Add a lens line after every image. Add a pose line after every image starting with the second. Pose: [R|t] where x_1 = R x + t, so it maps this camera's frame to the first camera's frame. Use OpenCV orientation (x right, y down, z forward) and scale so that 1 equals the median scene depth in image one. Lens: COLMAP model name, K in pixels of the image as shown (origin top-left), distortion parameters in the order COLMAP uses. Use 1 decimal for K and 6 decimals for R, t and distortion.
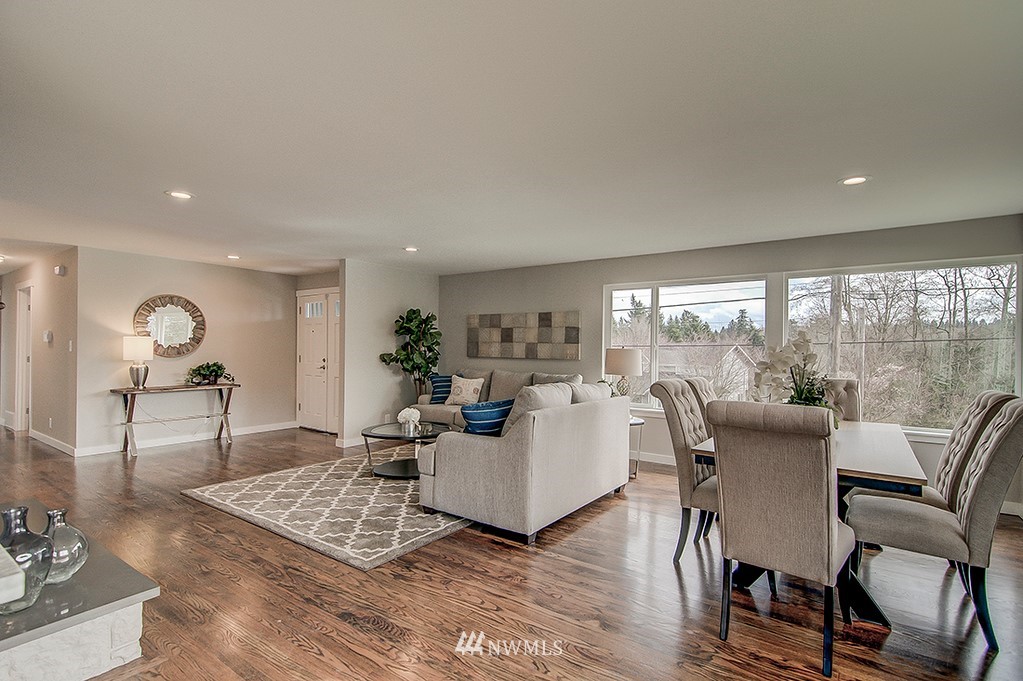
lens RADIAL K [[483.5, 0, 514.4], [0, 483.5, 345.1], [0, 0, 1]] dist [0.016562, -0.009207]
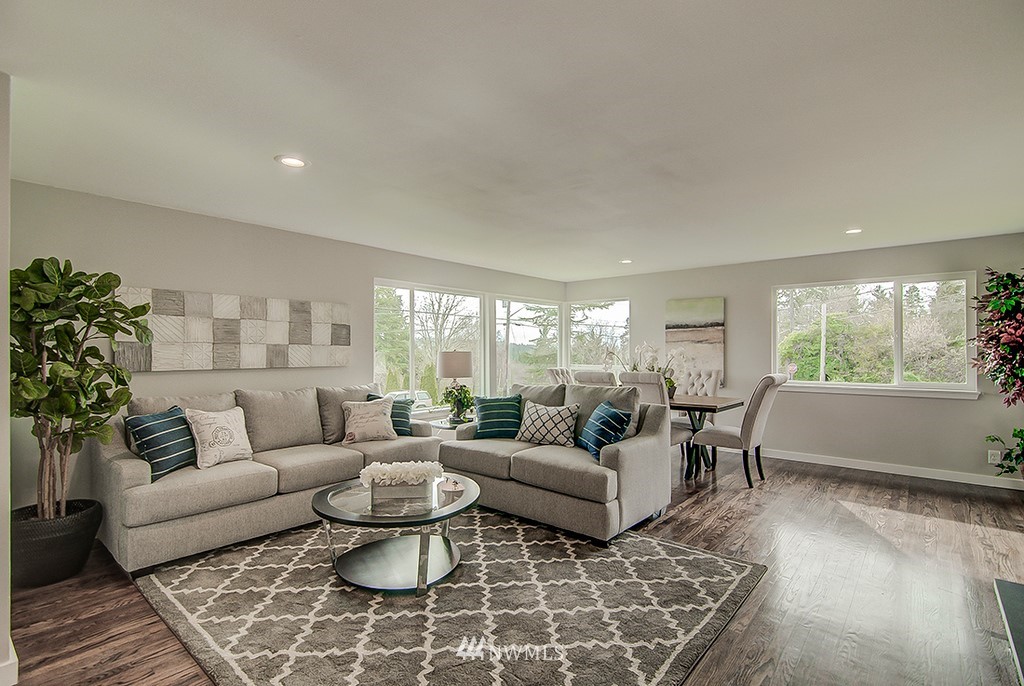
lens RADIAL K [[483.9, 0, 512.4], [0, 483.9, 345.7], [0, 0, 1]] dist [0.016562, -0.009207]
pose [[0.092251, -0.005189, 0.995722, -0.641497], [-0.005412, 0.999969, 0.005712, -0.008824], [-0.995721, -0.005916, 0.092220, 0.664188]]
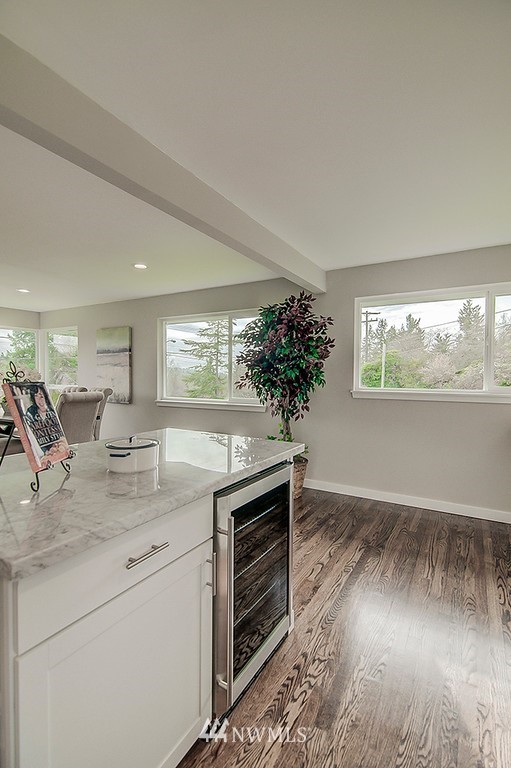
lens RADIAL K [[363.0, 0, 258.8], [0, 363.0, 384.3], [0, 0, 1]] dist [0.016562, -0.009207]
pose [[-0.081473, -0.038950, 0.995914, -0.512060], [-0.016047, 0.999158, 0.037764, -0.004372], [-0.996546, -0.012905, -0.082029, 0.064330]]
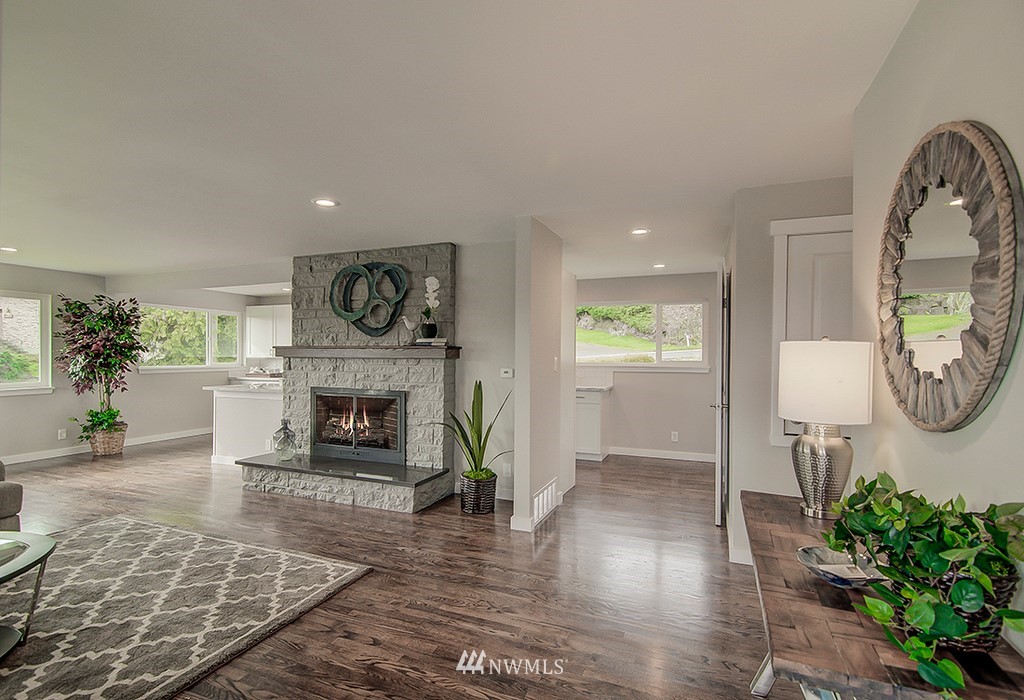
lens RADIAL K [[494.4, 0, 506.2], [0, 494.4, 356.2], [0, 0, 1]] dist [-0.002183, -0.001422]
pose [[-0.974409, -0.013768, -0.224359, -0.492896], [-0.012300, 0.999893, -0.007941, -0.003465], [0.224444, -0.004978, -0.974474, 1.222416]]
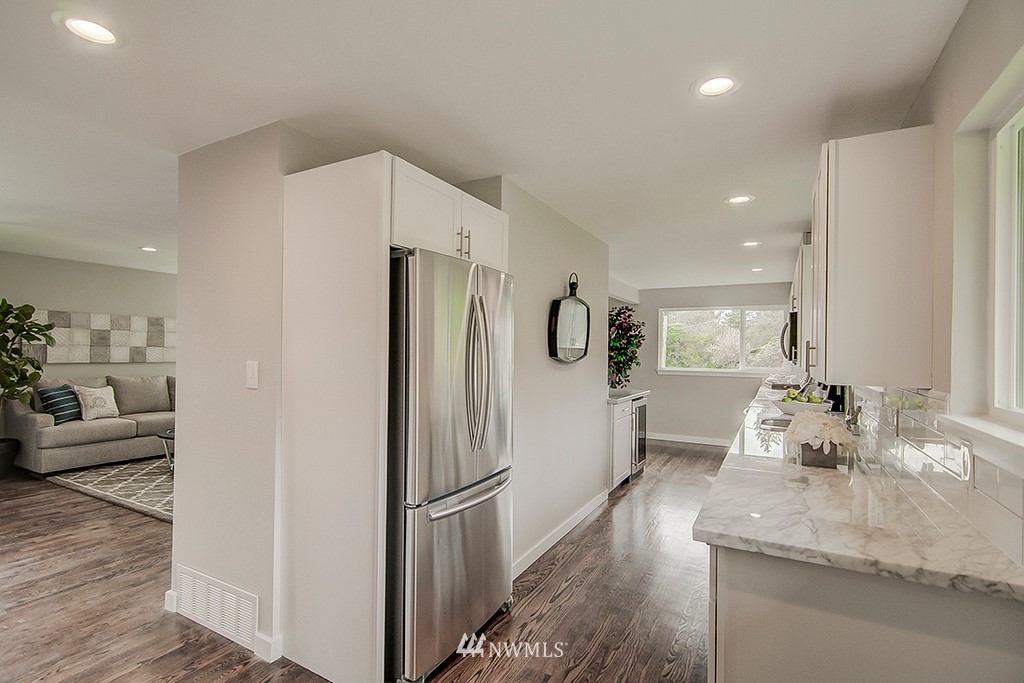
lens RADIAL K [[483.9, 0, 512.5], [0, 483.9, 346.7], [0, 0, 1]] dist [0.016562, -0.009207]
pose [[-0.111082, -0.004119, 0.993803, -1.122723], [-0.022406, 0.999748, 0.001640, -0.024966], [-0.993559, -0.022085, -0.111146, 0.372156]]
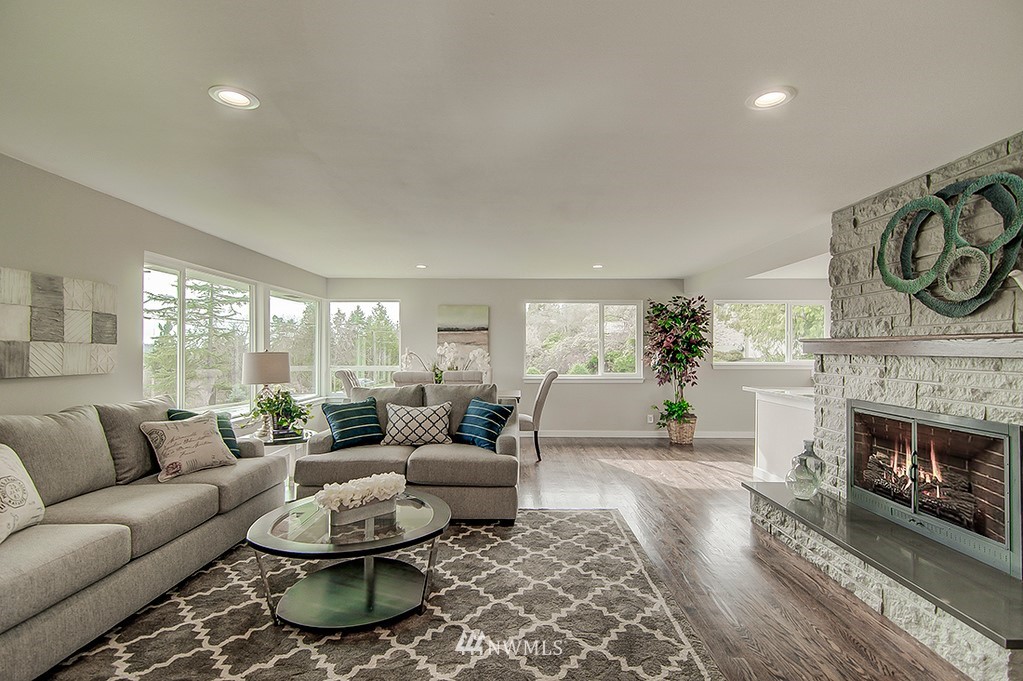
lens RADIAL K [[483.5, 0, 511.7], [0, 483.5, 346.4], [0, 0, 1]] dist [0.016562, -0.009207]
pose [[-0.572813, -0.008466, 0.819643, -0.594150], [-0.016136, 0.999869, -0.000949, -0.006878], [-0.819528, -0.013769, -0.572874, 0.953836]]
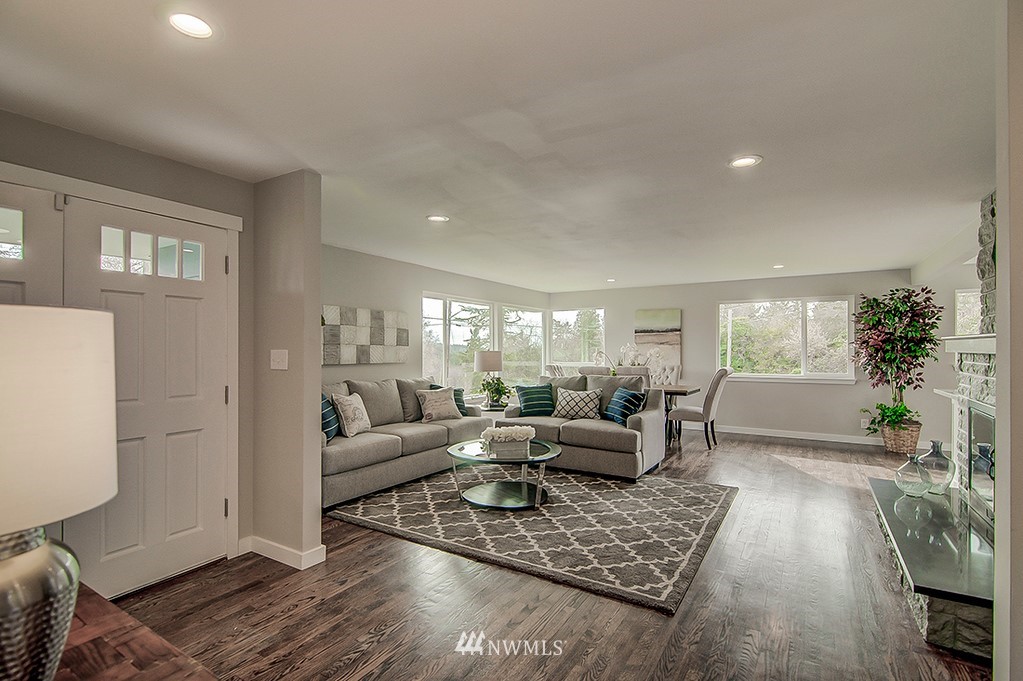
lens RADIAL K [[483.5, 0, 511.2], [0, 483.5, 346.0], [0, 0, 1]] dist [0.016562, -0.009207]
pose [[-0.061471, -0.006117, 0.998090, -0.869154], [-0.008893, 0.999945, 0.005581, -0.010311], [-0.998069, -0.008533, -0.061522, 0.856852]]
